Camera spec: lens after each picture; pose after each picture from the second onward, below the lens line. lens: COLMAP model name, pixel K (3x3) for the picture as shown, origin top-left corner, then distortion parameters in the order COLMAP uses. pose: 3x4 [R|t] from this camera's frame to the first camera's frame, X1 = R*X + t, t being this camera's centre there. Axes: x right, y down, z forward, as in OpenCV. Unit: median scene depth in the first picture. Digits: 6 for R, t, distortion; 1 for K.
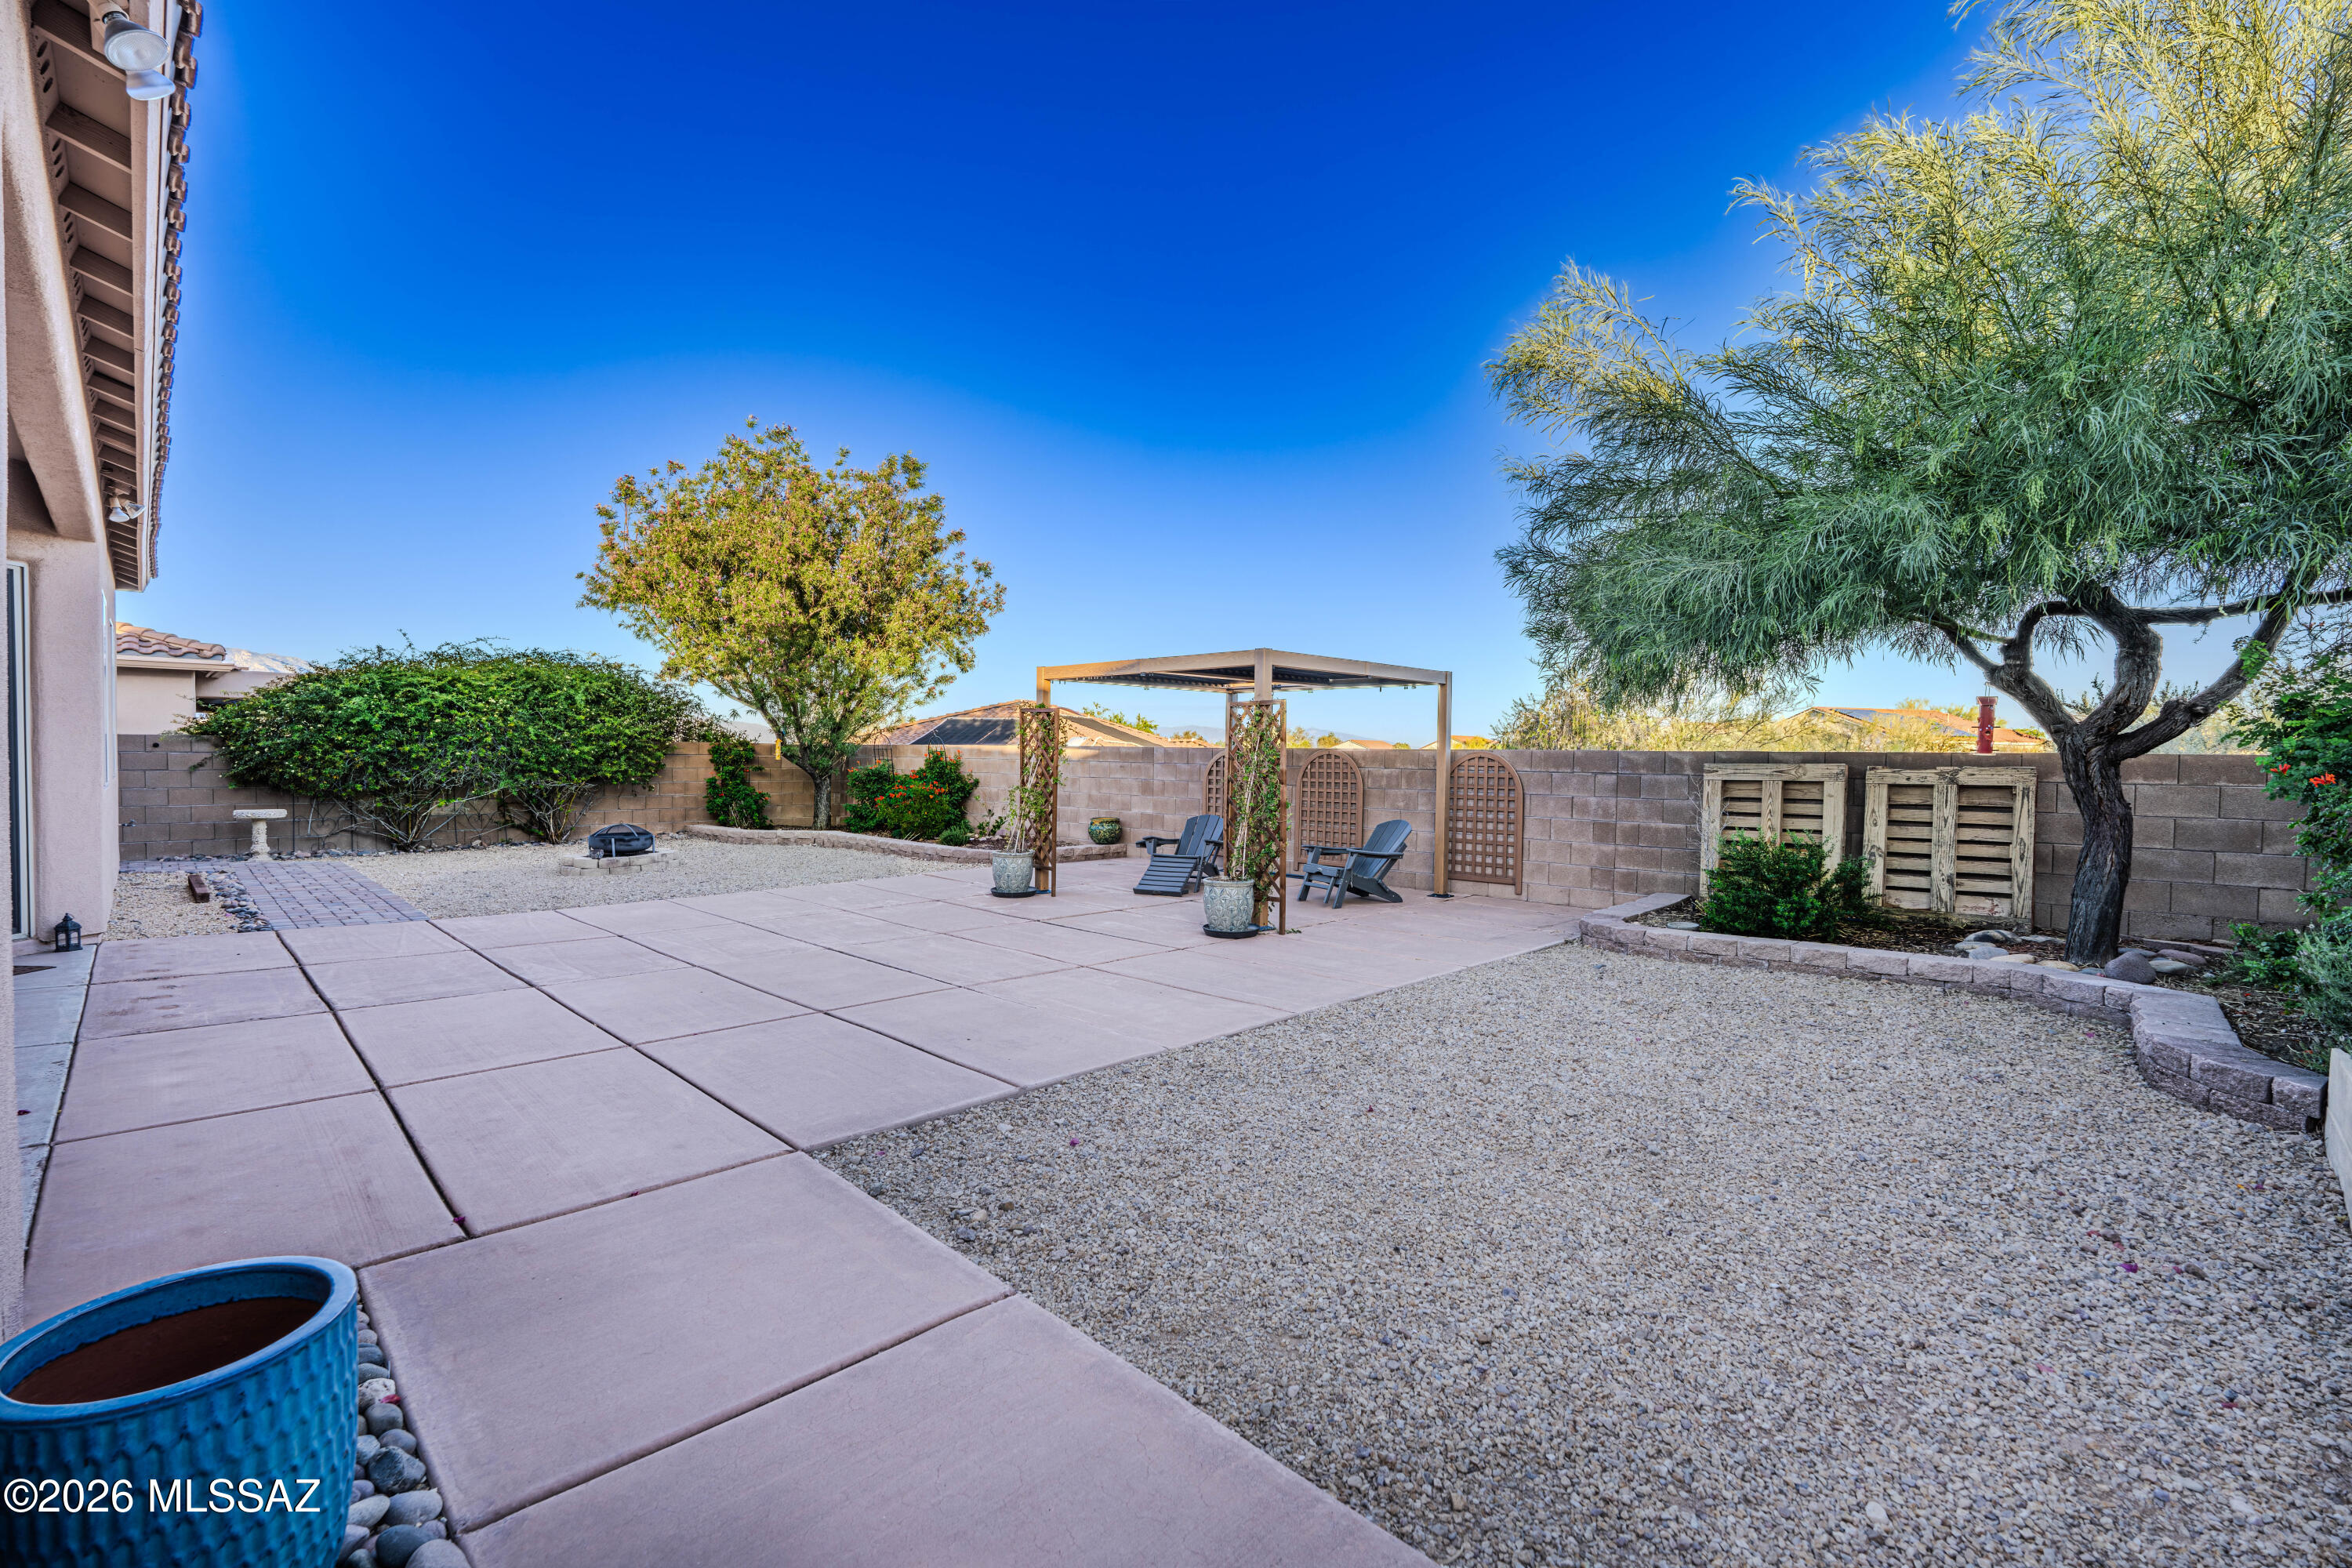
lens RADIAL K [[1033.7, 0, 1183.6], [0, 1033.7, 784.0], [0, 0, 1]] dist [-0.005163, -0.000323]
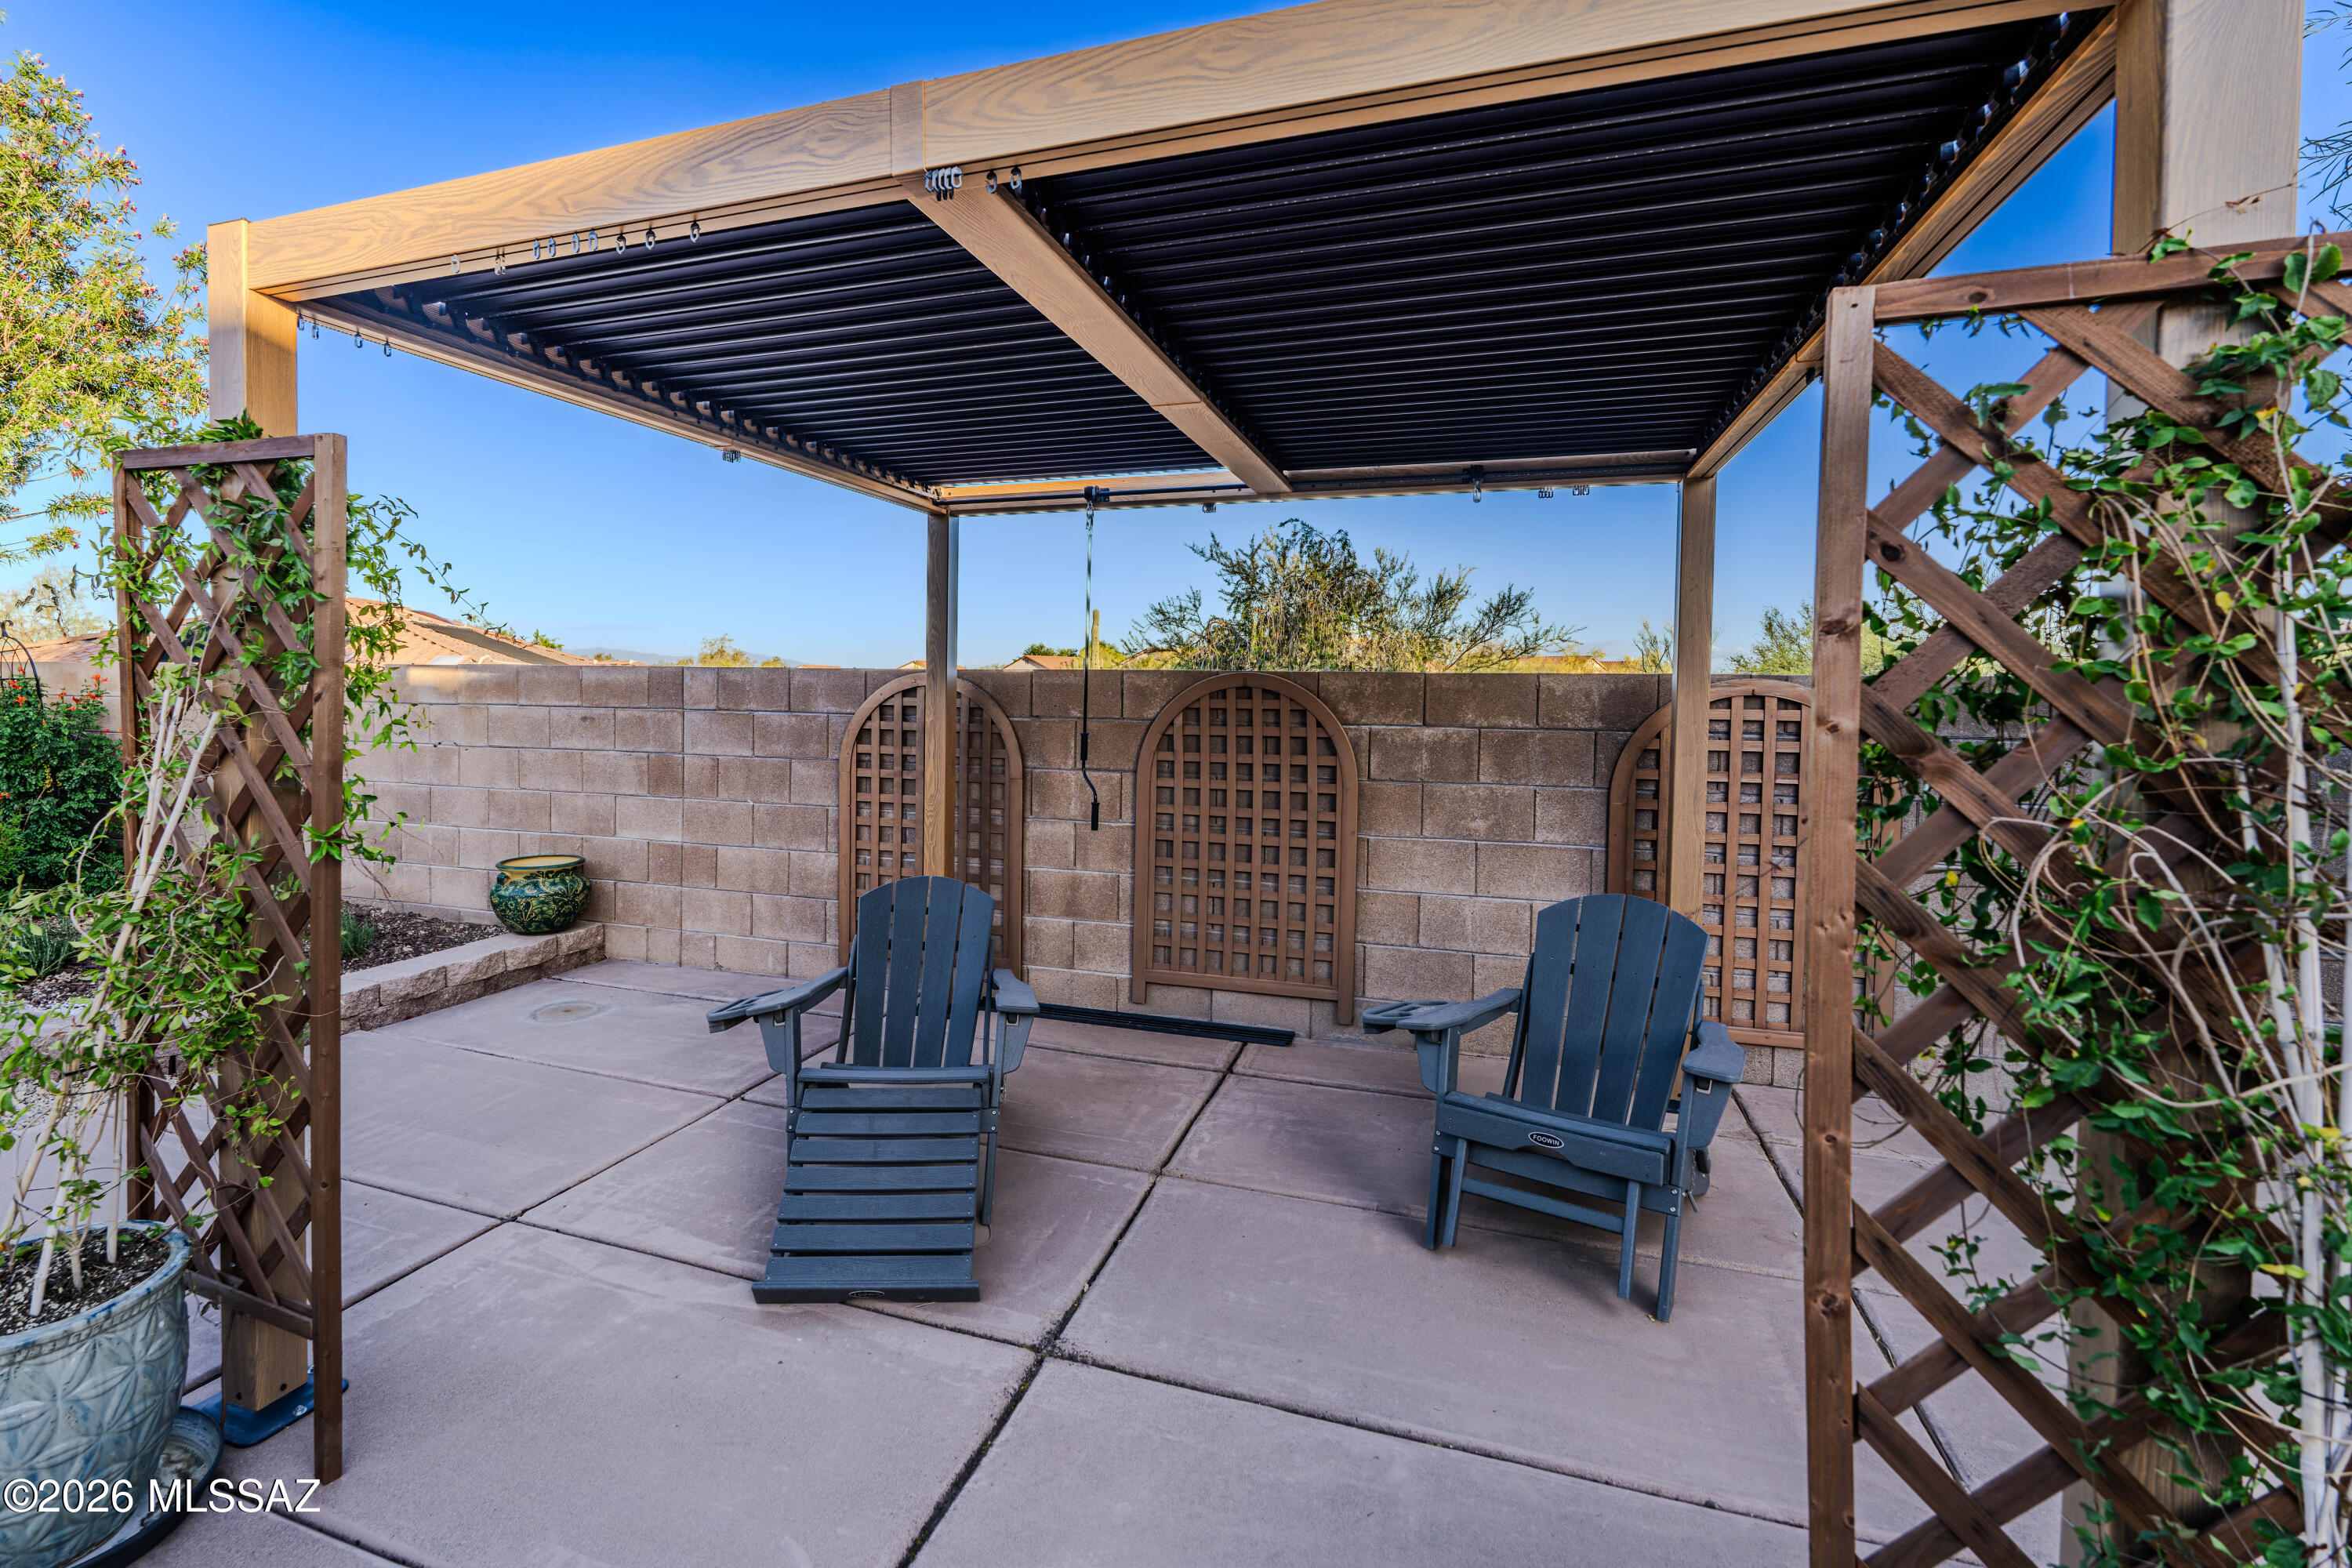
lens RADIAL K [[1108.5, 0, 1069.8], [0, 1108.5, 722.0], [0, 0, 1]] dist [0.000055, 0.000131]
pose [[0.916963, -0.015015, 0.398689, -0.079895], [0.012231, 0.999880, 0.009527, -0.023377], [-0.398784, -0.003859, 0.917037, 0.750602]]
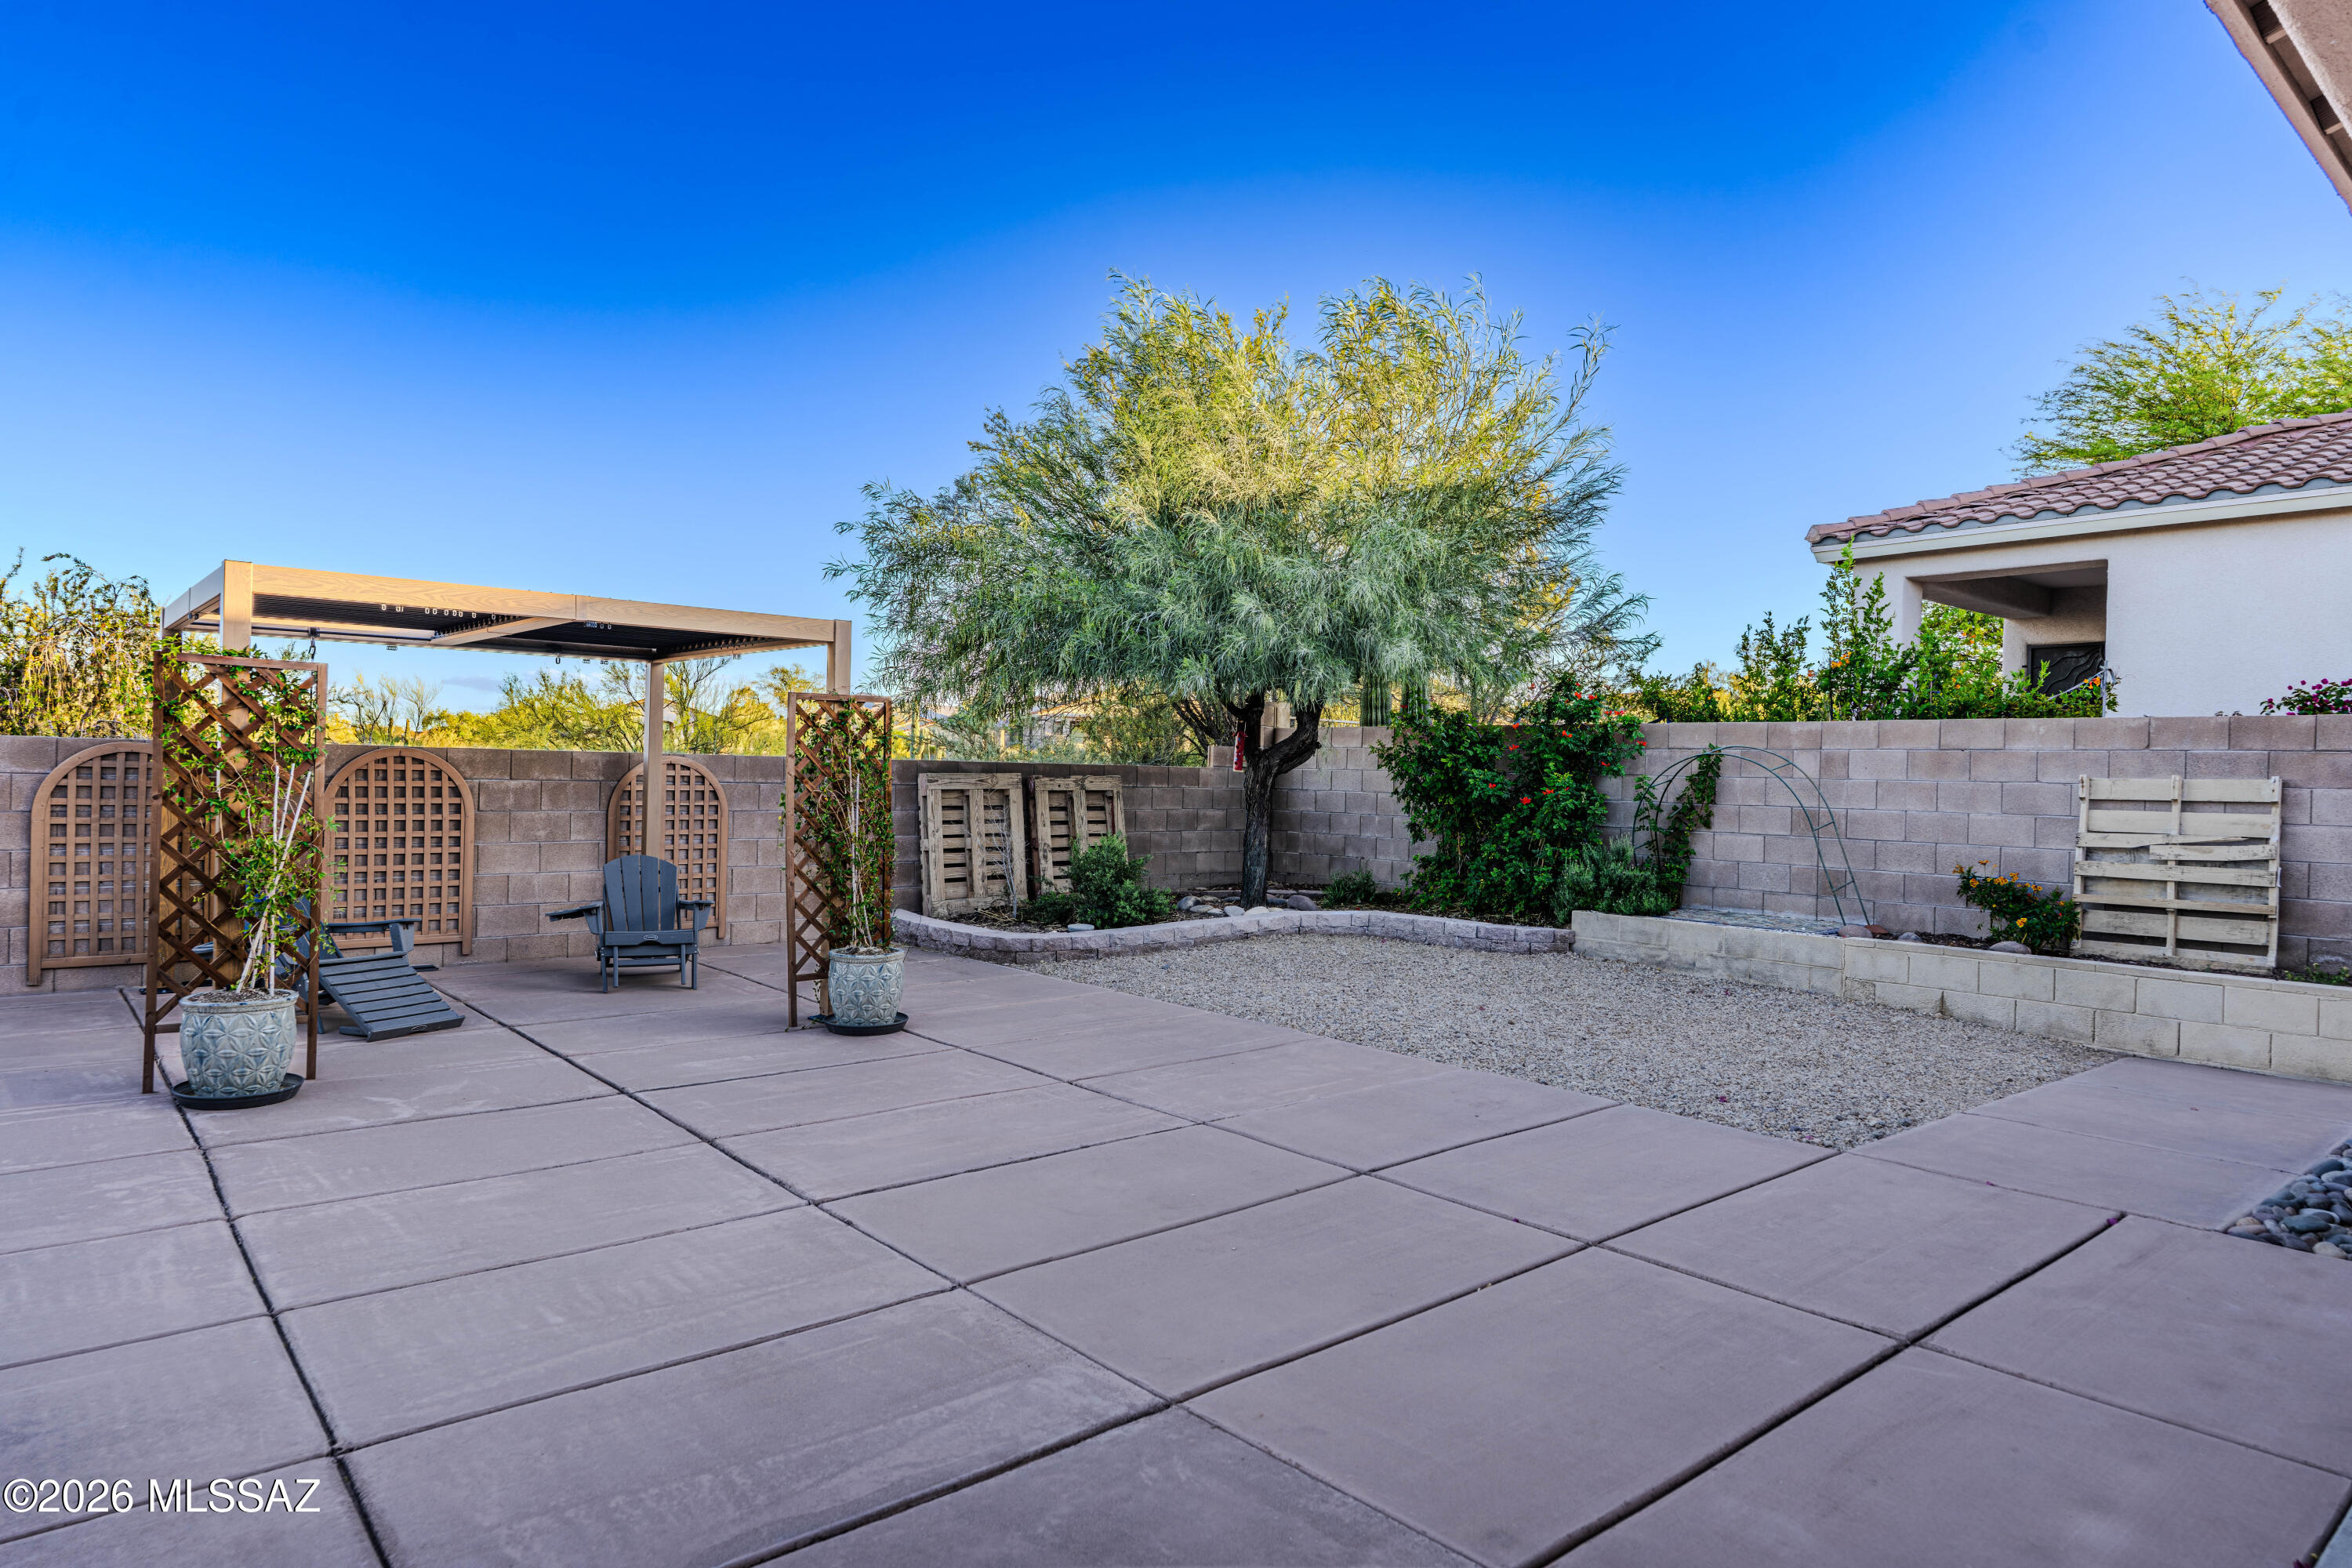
lens RADIAL K [[1366.5, 0, 1176.0], [0, 1366.5, 784.0], [0, 0, 1]] dist [-0.005425, -0.001551]
pose [[0.083999, -0.020135, 0.996262, -0.668963], [0.005475, 0.999790, 0.019744, -0.029027], [-0.996451, 0.003796, 0.084092, 0.557736]]
